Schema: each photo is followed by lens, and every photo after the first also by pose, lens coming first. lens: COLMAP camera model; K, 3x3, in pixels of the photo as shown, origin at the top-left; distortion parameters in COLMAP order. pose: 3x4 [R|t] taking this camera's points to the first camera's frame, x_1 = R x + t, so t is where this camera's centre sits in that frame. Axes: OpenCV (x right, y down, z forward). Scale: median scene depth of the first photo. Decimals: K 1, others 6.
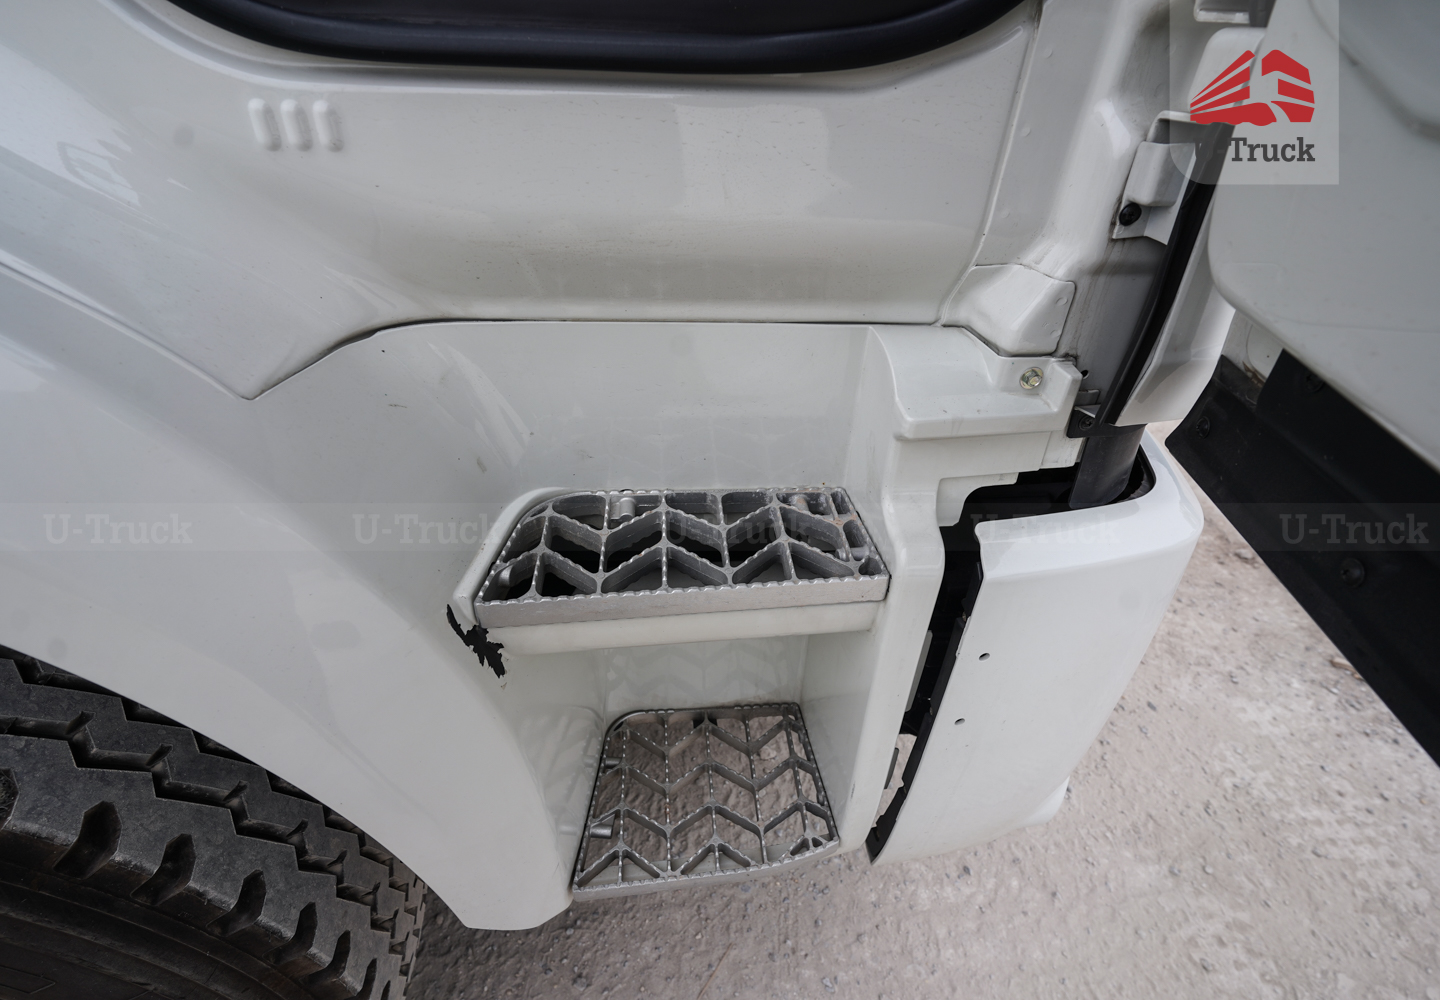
lens RADIAL K [[728.9, 0, 724.5], [0, 728.9, 510.2], [0, 0, 1]] dist [-0.005574, 0.002867]
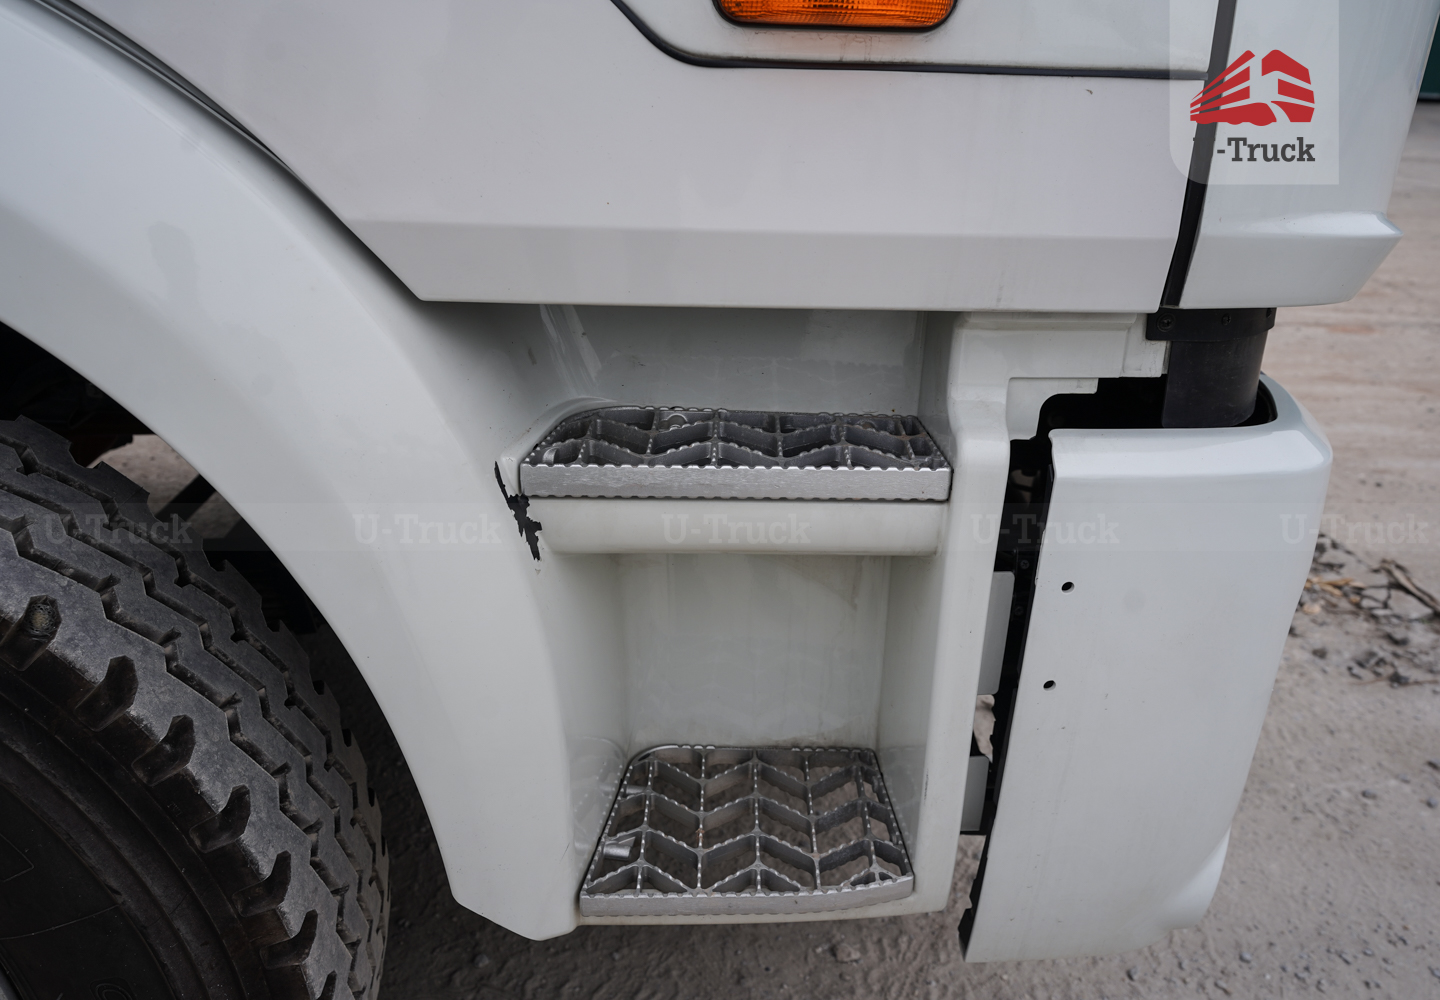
lens RADIAL K [[1176.5, 0, 723.1], [0, 1176.5, 495.1], [0, 0, 1]] dist [0.002616, -0.003156]
pose [[0.995872, 0.034437, -0.083987, 0.056009], [-0.051829, 0.975311, -0.214666, 0.423506], [0.074521, 0.218133, 0.973070, -0.448993]]
